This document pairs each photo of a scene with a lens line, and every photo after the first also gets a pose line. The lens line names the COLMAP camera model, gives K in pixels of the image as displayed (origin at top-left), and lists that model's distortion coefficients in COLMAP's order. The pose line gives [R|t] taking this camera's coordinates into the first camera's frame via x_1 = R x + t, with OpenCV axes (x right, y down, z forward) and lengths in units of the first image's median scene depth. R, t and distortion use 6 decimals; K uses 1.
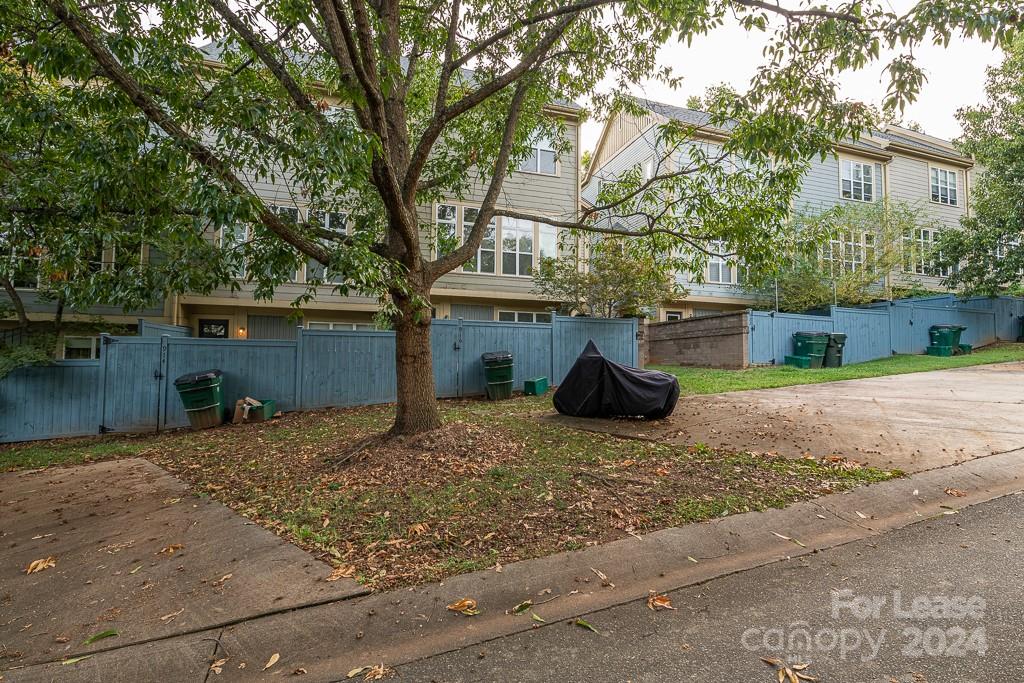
lens RADIAL K [[447.6, 0, 512.0], [0, 447.6, 341.5], [0, 0, 1]] dist [0.000219, -0.006231]
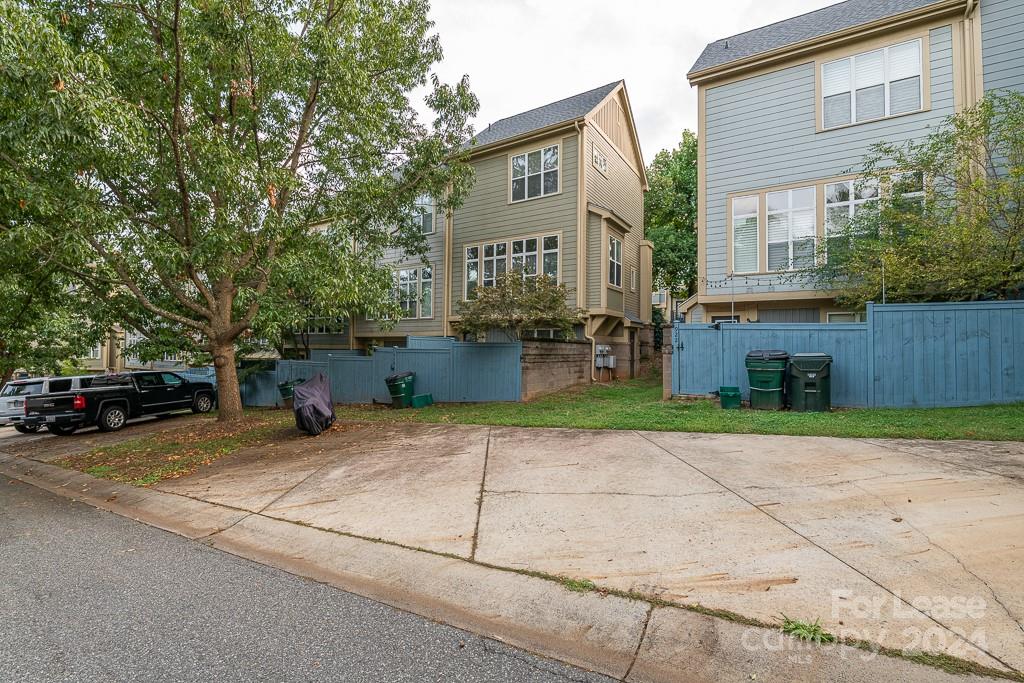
lens RADIAL K [[442.5, 0, 515.3], [0, 442.5, 336.7], [0, 0, 1]] dist [-0.000357, -0.007194]
pose [[0.646596, -0.026566, -0.762370, 1.321936], [0.026926, 0.999565, -0.011994, -0.064698], [0.762357, -0.012772, 0.647030, 0.462944]]
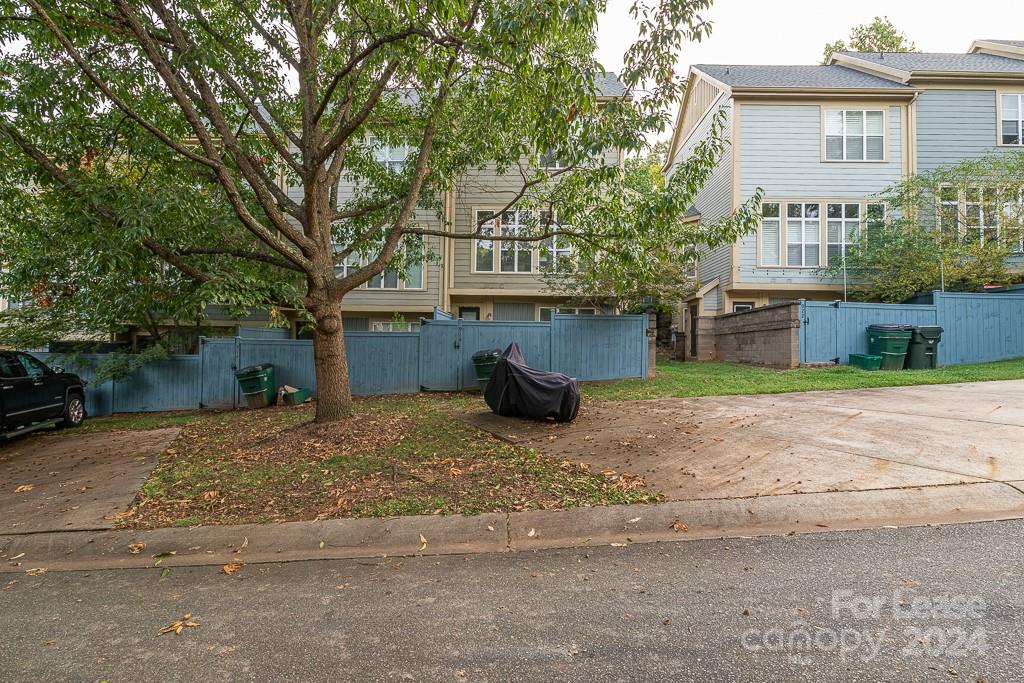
lens RADIAL K [[442.5, 0, 515.3], [0, 442.5, 336.7], [0, 0, 1]] dist [-0.000357, -0.007194]
pose [[0.942973, -0.004625, -0.332836, 0.425053], [0.009175, 0.999885, 0.012099, -0.023050], [0.332742, -0.014463, 0.942907, 0.027351]]
